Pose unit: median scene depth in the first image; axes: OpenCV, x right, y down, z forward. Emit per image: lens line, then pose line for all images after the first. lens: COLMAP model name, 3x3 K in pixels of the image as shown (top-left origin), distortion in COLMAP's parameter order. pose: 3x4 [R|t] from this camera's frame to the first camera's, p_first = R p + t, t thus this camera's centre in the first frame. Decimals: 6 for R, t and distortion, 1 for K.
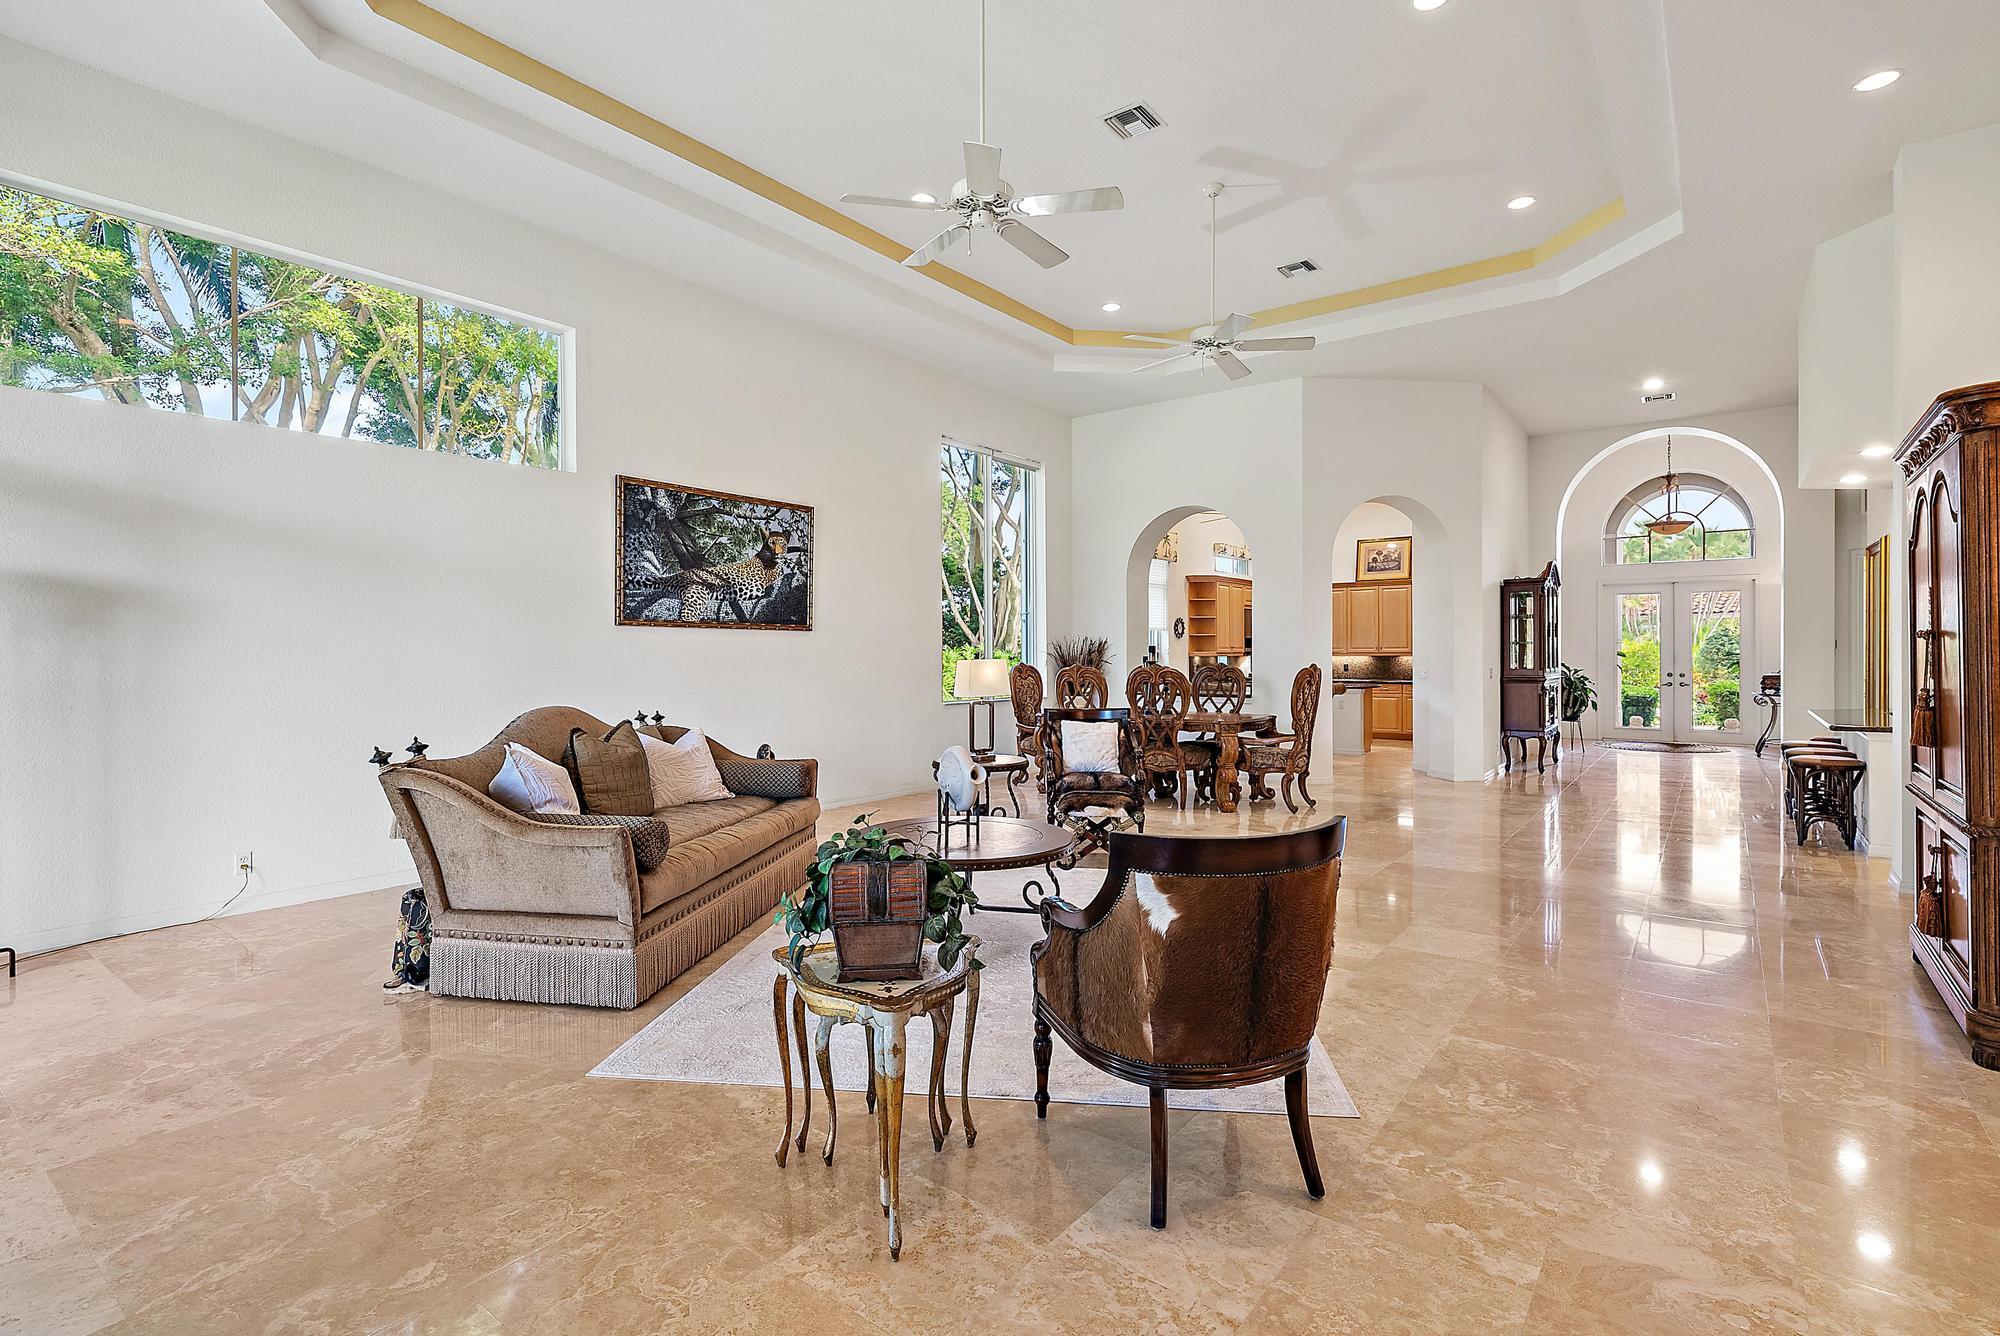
lens RADIAL K [[966.1, 0, 1005.6], [0, 966.1, 659.2], [0, 0, 1]] dist [0.005765, -0.000136]
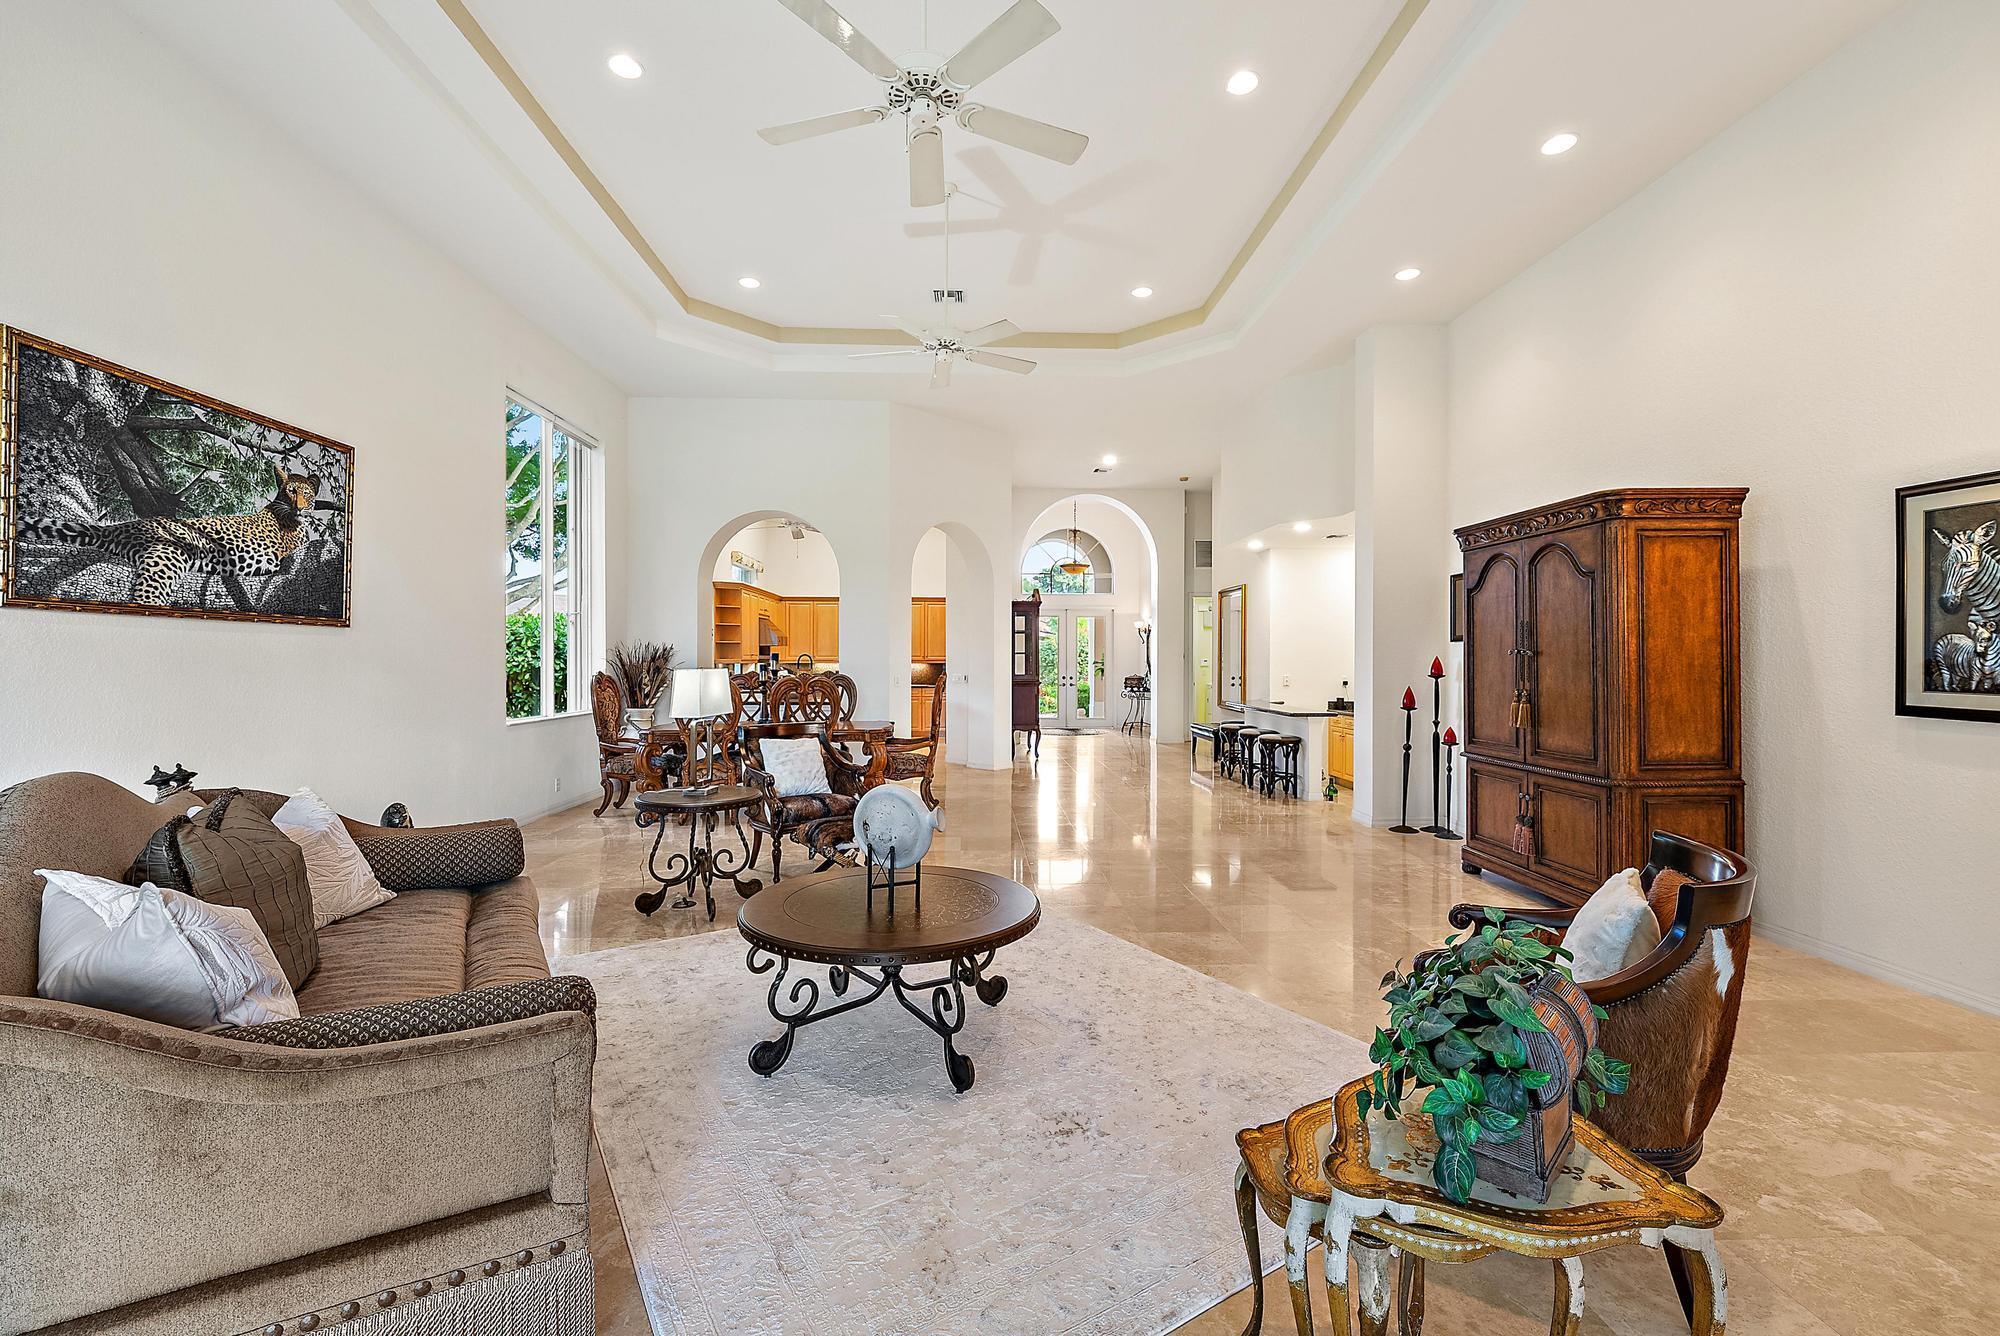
lens RADIAL K [[854.1, 0, 1014.4], [0, 854.1, 661.7], [0, 0, 1]] dist [0.001319, -0.000574]
pose [[0.766265, 0.002366, 0.642521, -0.250313], [0.000830, 0.999989, -0.004672, -0.002131], [-0.642525, 0.004113, 0.766254, 0.255994]]
